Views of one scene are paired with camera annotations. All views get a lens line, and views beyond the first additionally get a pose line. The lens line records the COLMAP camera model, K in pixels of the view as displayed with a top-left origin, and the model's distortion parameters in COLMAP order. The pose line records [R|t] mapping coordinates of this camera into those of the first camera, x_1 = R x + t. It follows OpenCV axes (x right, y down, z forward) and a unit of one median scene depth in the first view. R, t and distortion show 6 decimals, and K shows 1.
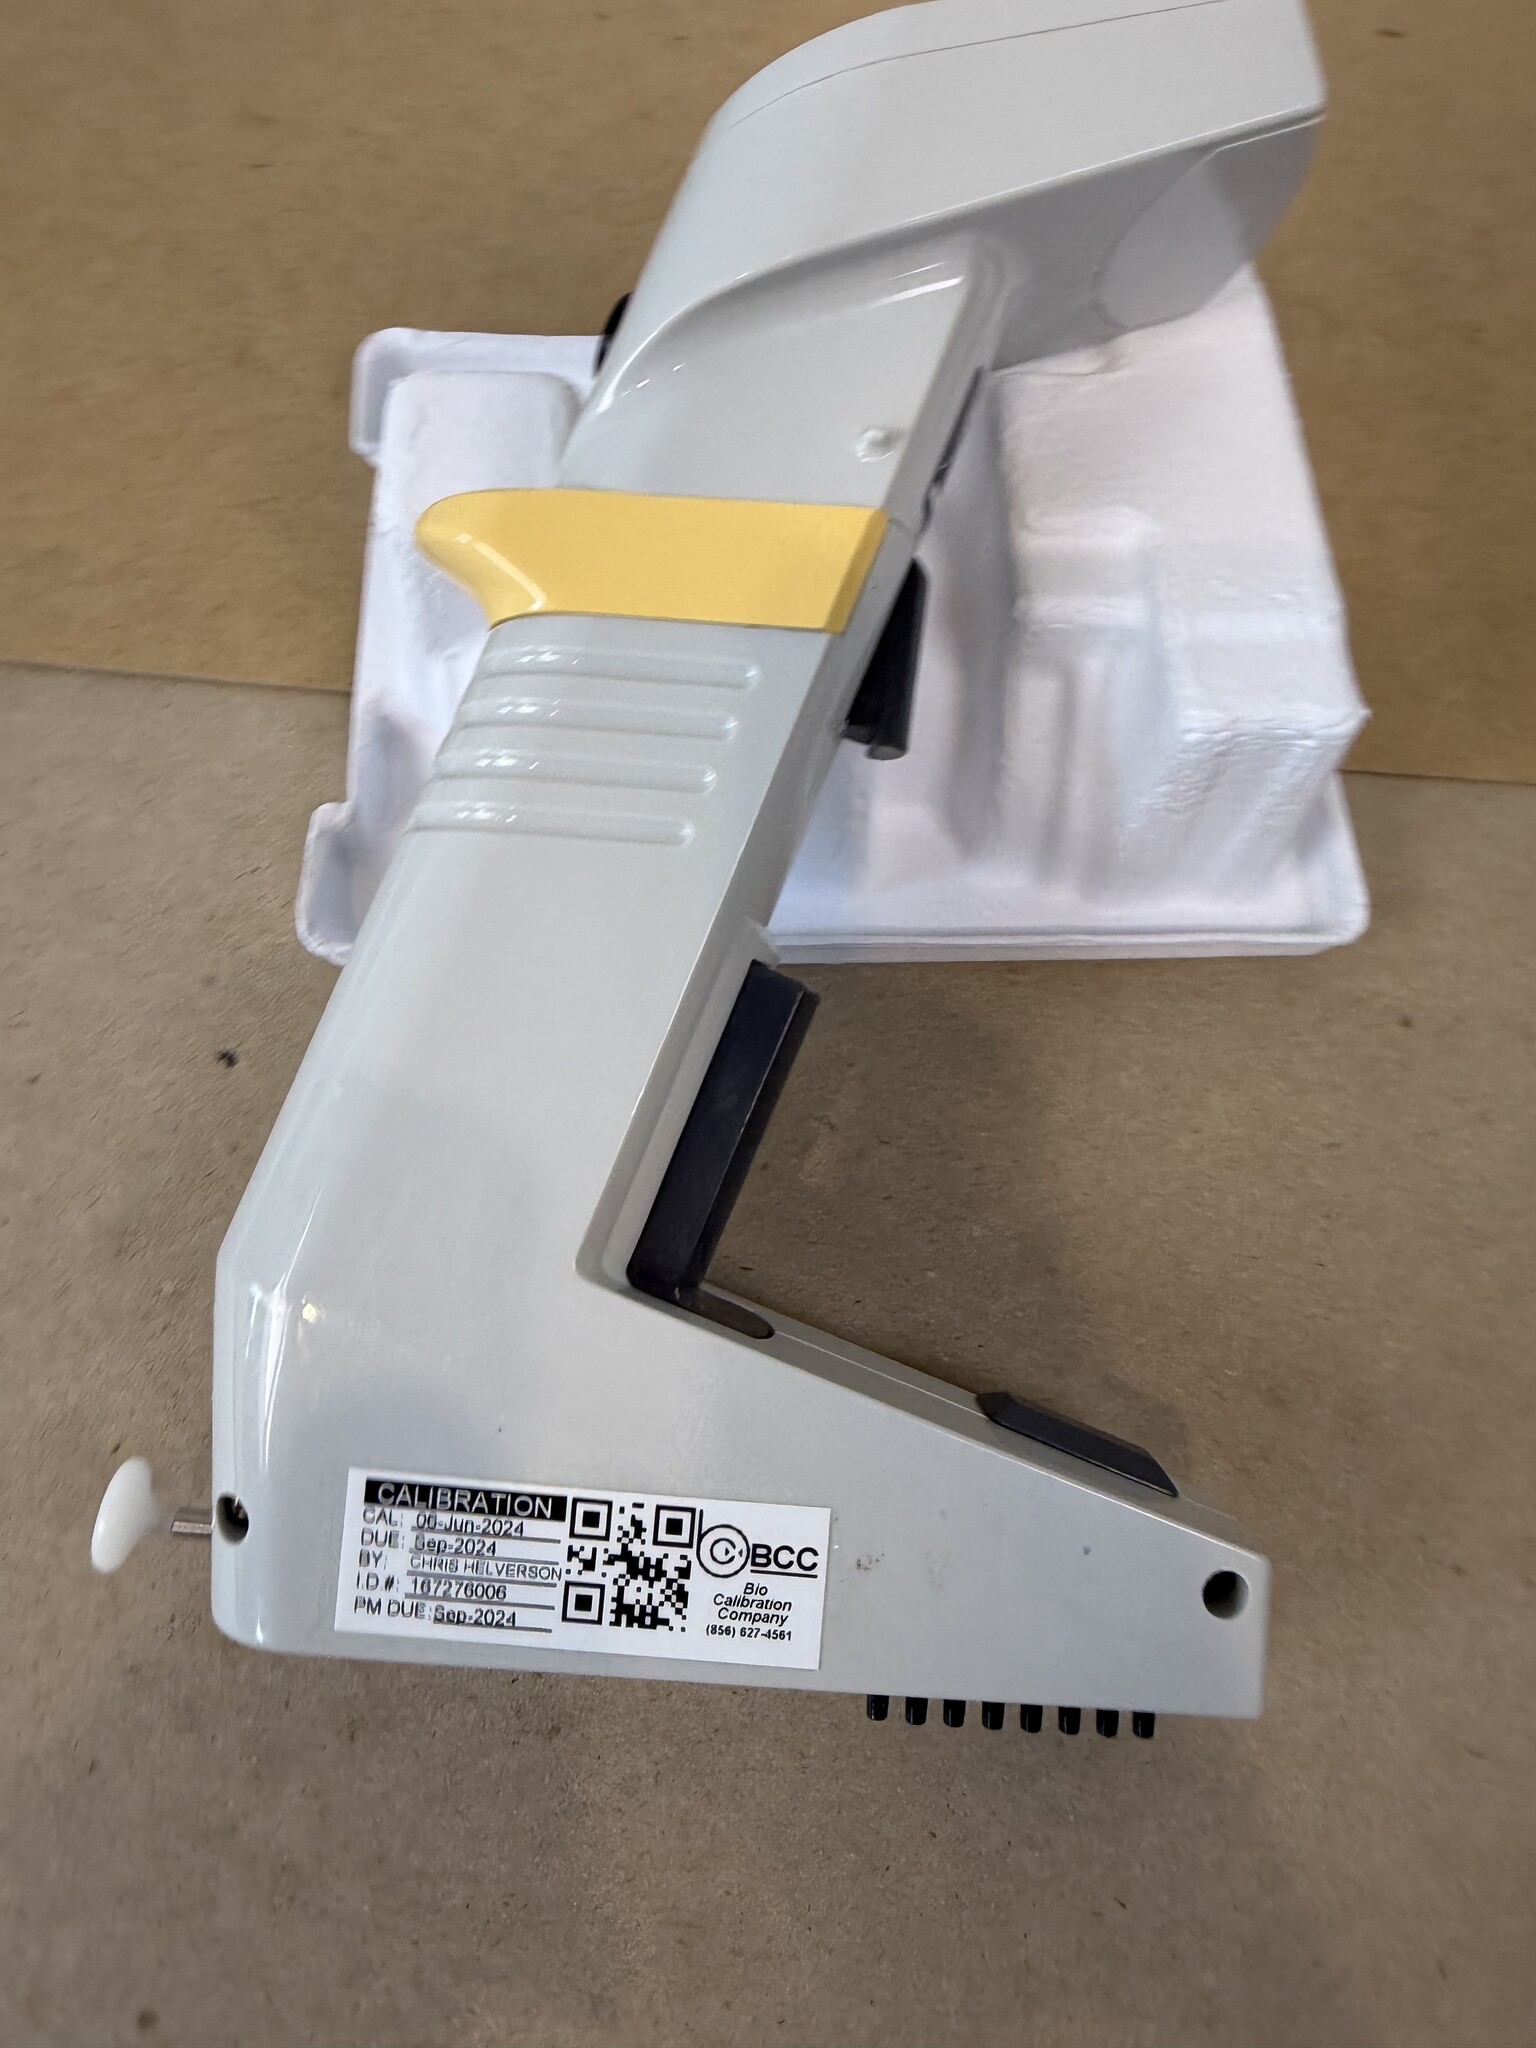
lens RADIAL K [[1437.1, 0, 789.2], [0, 1437.1, 906.1], [0, 0, 1]] dist [-0.006314, -0.004376]
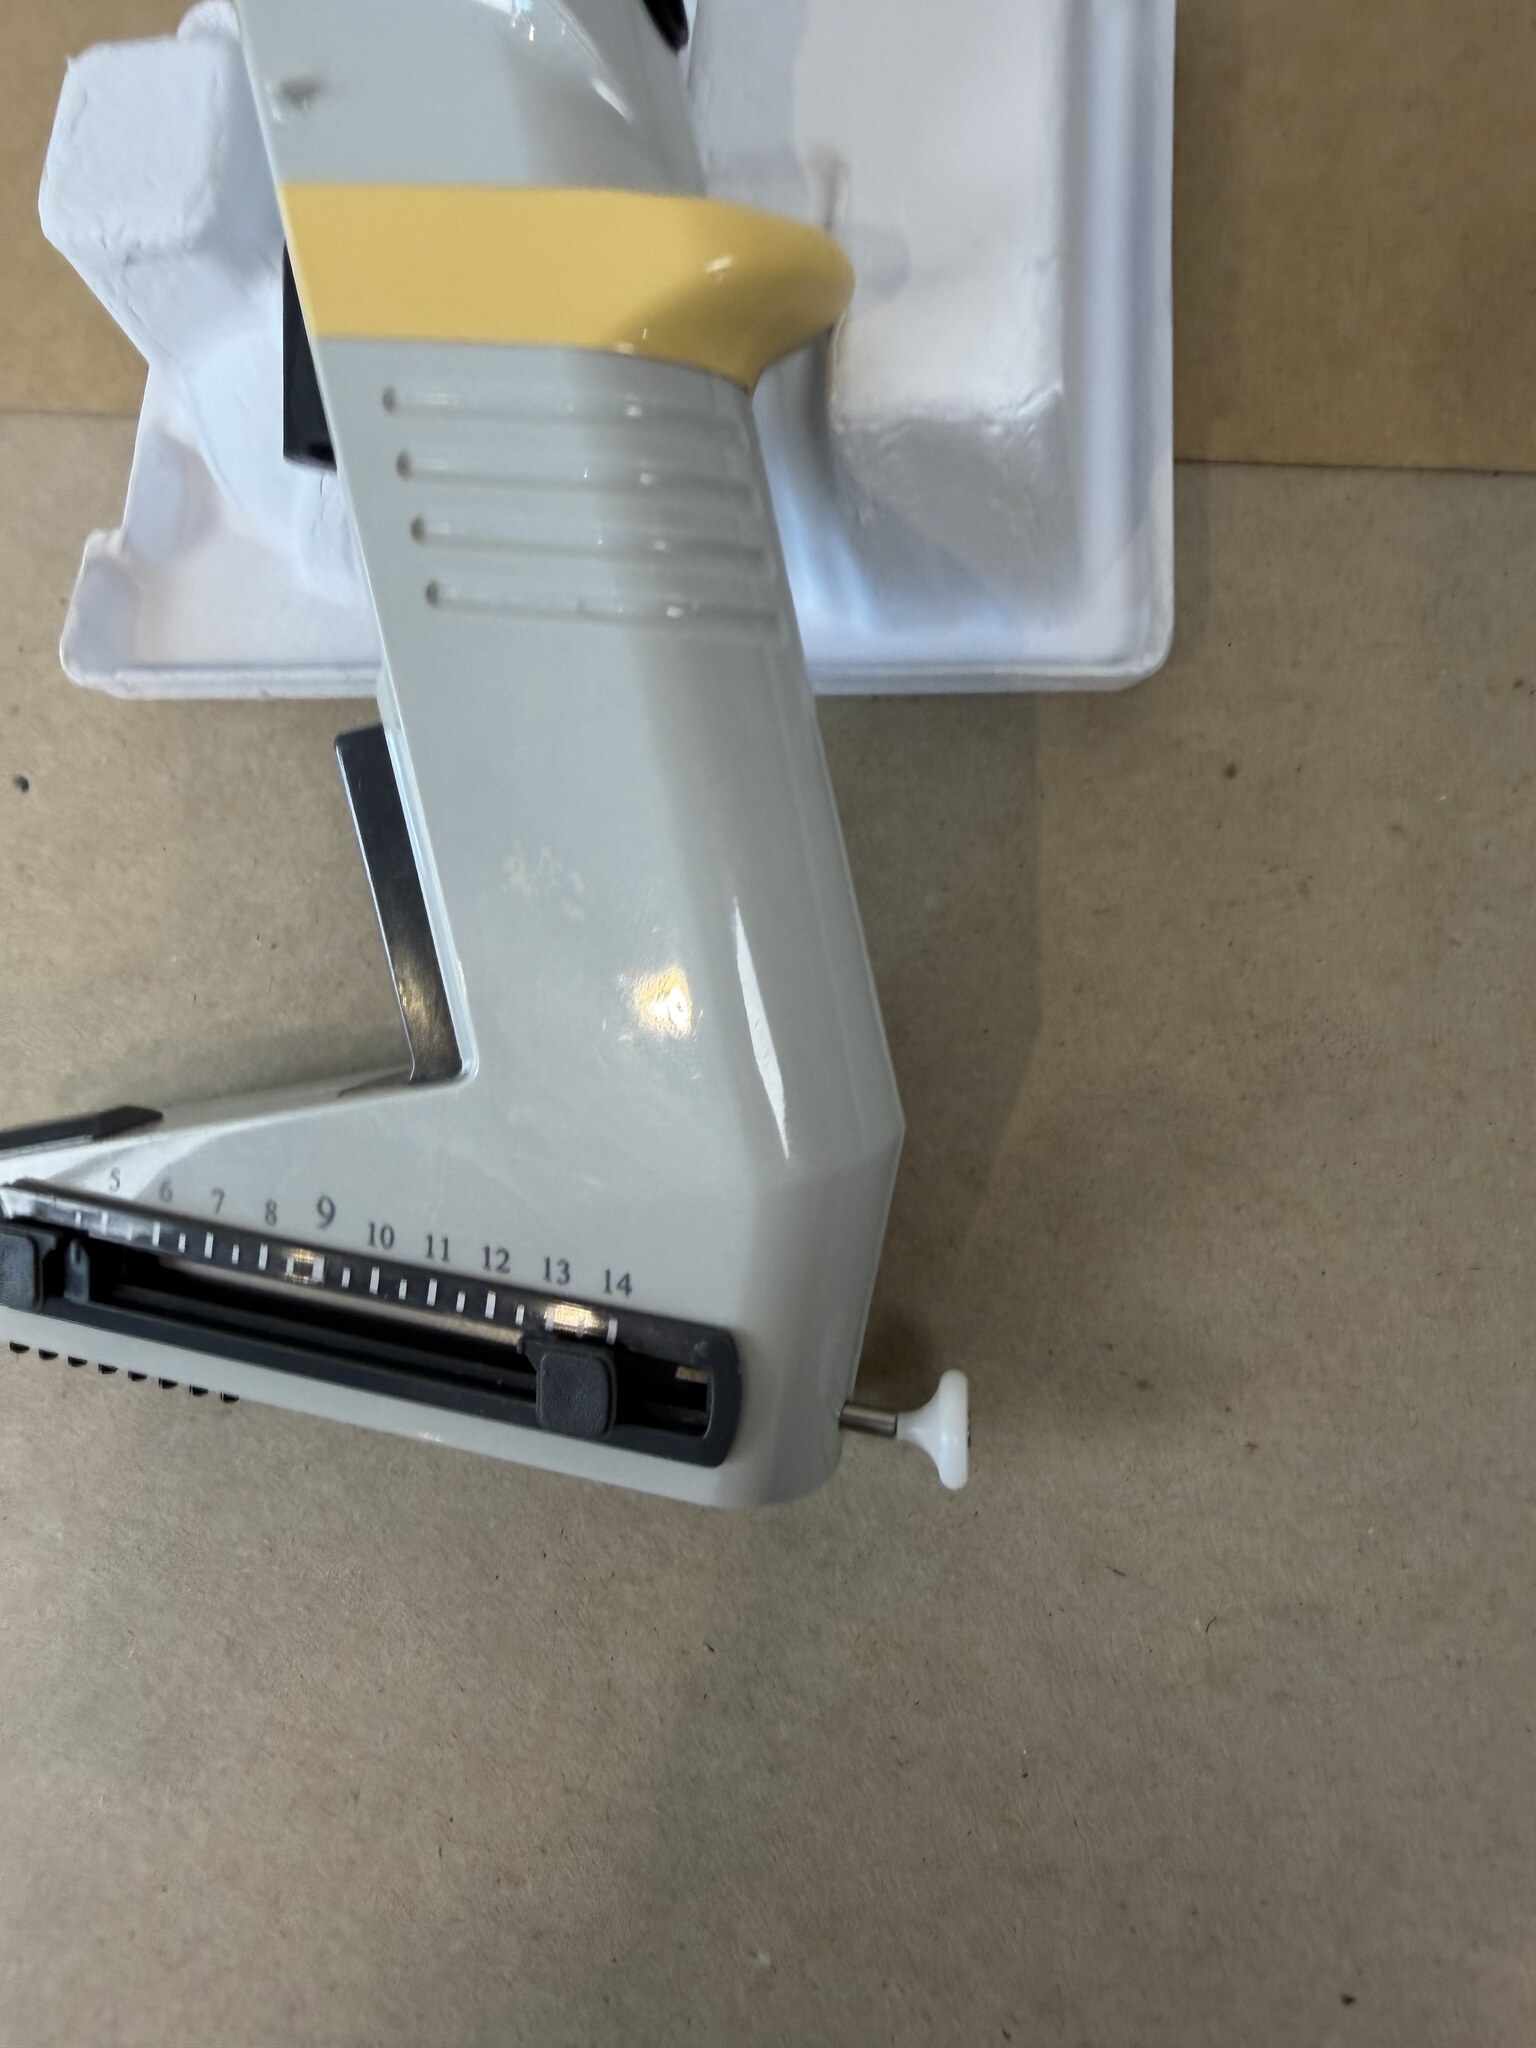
lens RADIAL K [[1471.5, 0, 781.3], [0, 1471.5, 941.3], [0, 0, 1]] dist [0.000398, 0.001838]
pose [[0.964280, 0.048756, -0.260359, 0.440115], [0.001036, 0.982212, 0.187773, 0.018143], [0.264882, -0.181335, 0.947077, 0.110494]]
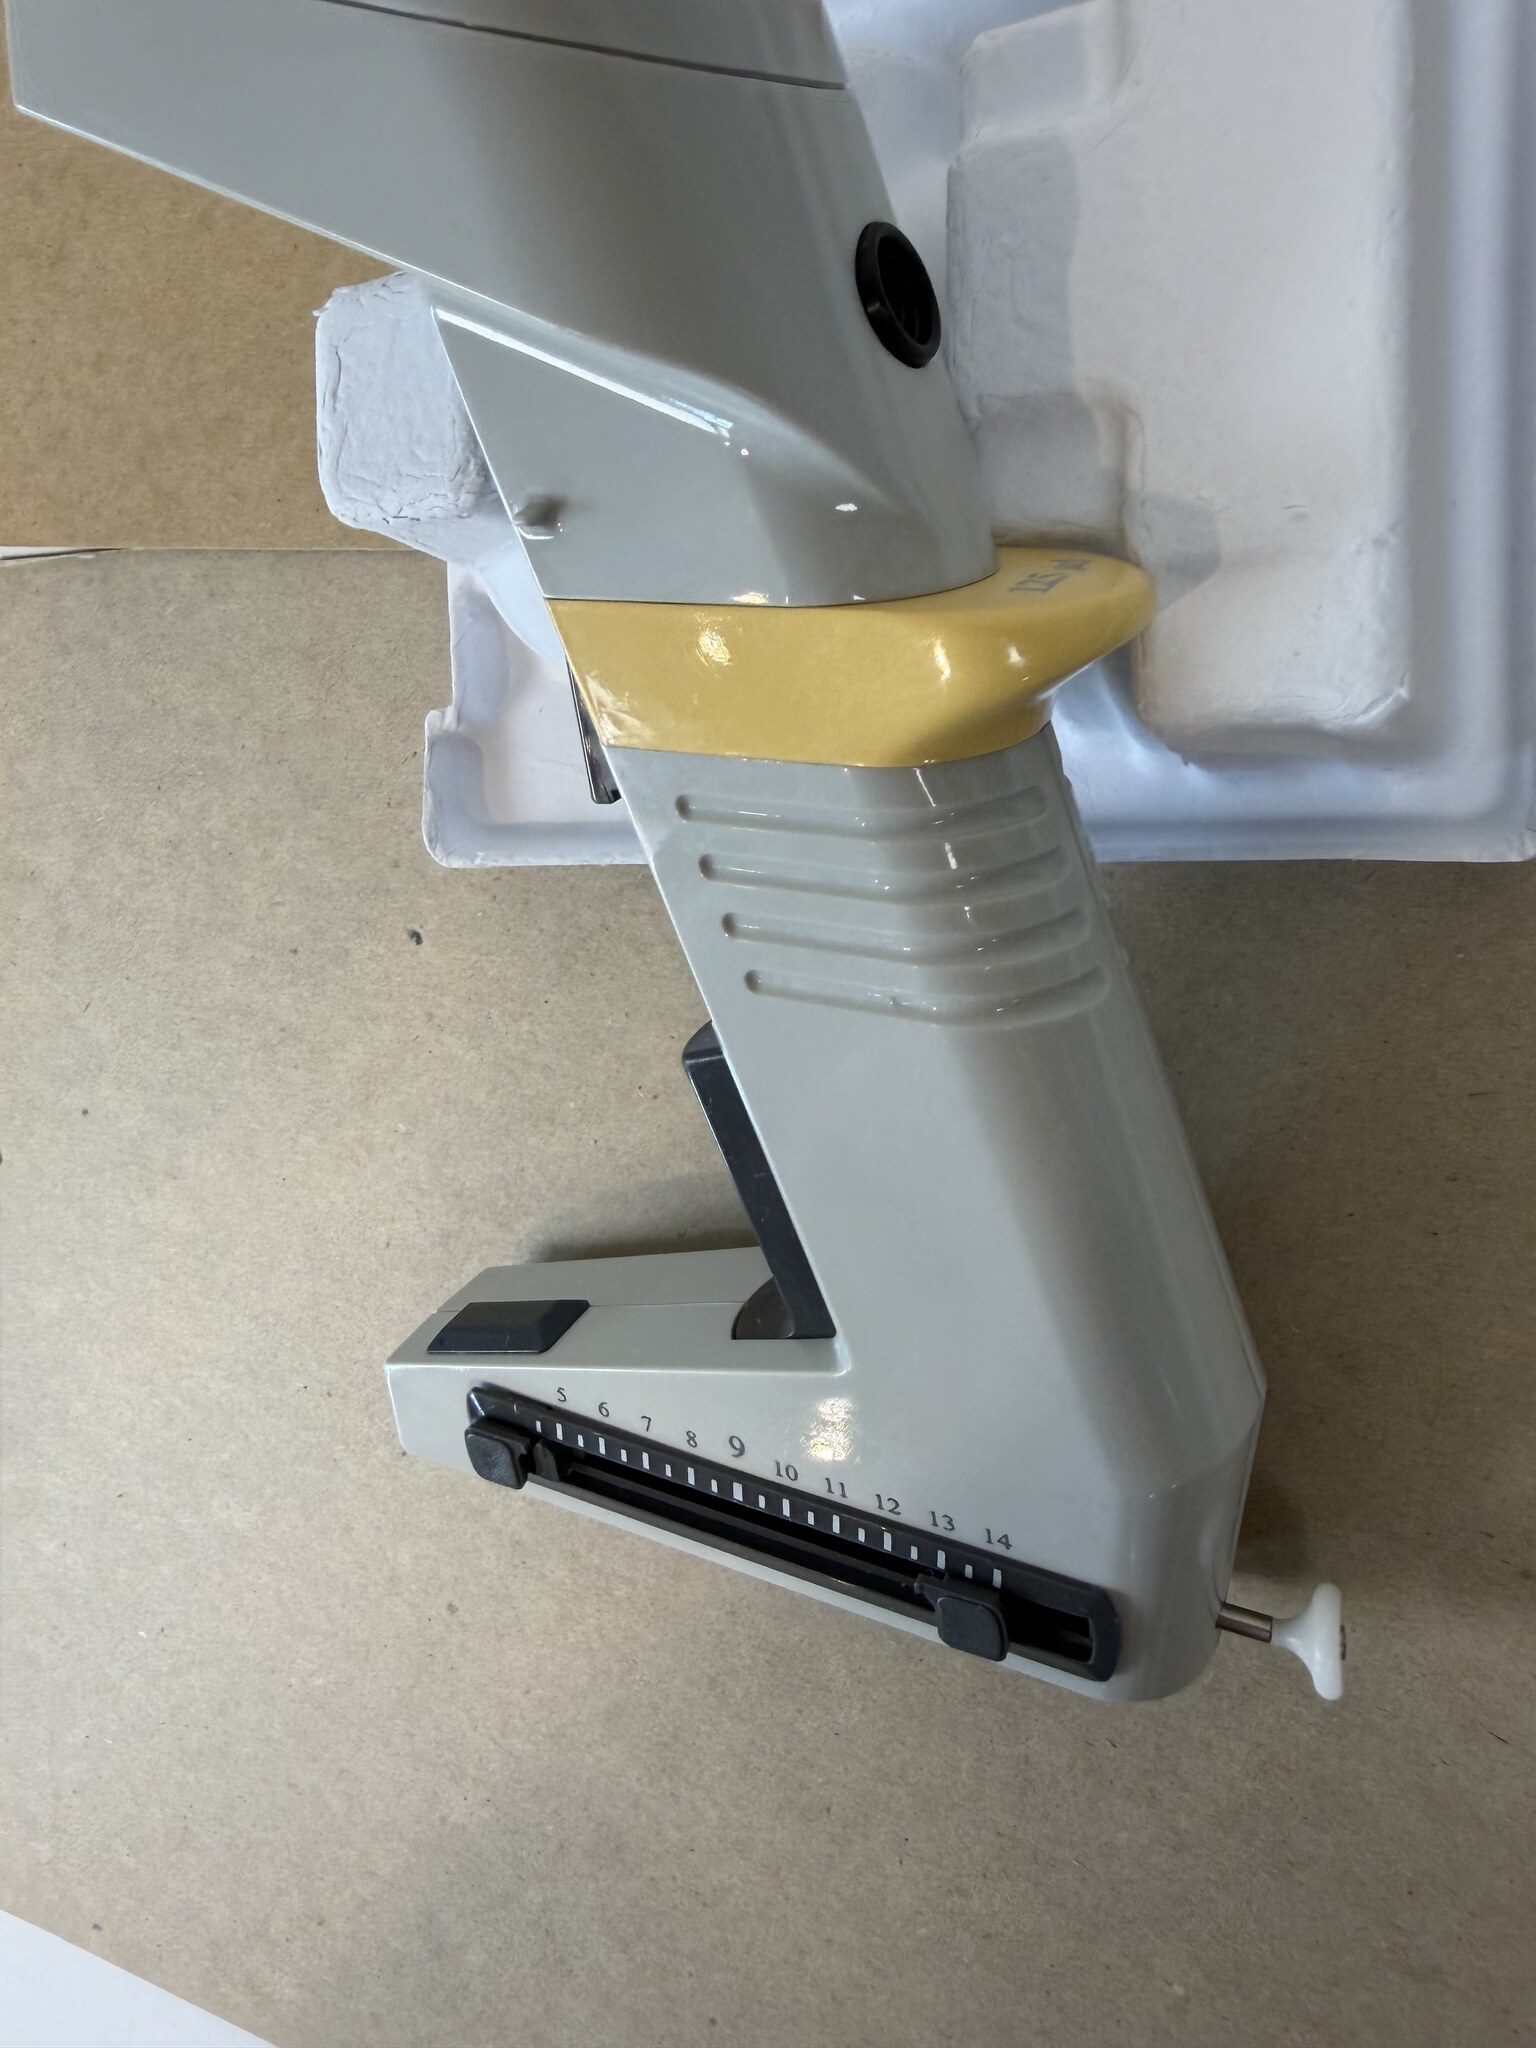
lens RADIAL K [[1471.5, 0, 781.3], [0, 1471.5, 941.3], [0, 0, 1]] dist [0.000398, 0.001838]
pose [[0.873344, 0.055814, -0.483896, 0.448632], [0.178647, 0.887490, 0.424791, -0.349369], [0.453162, -0.457435, 0.765113, 0.232966]]
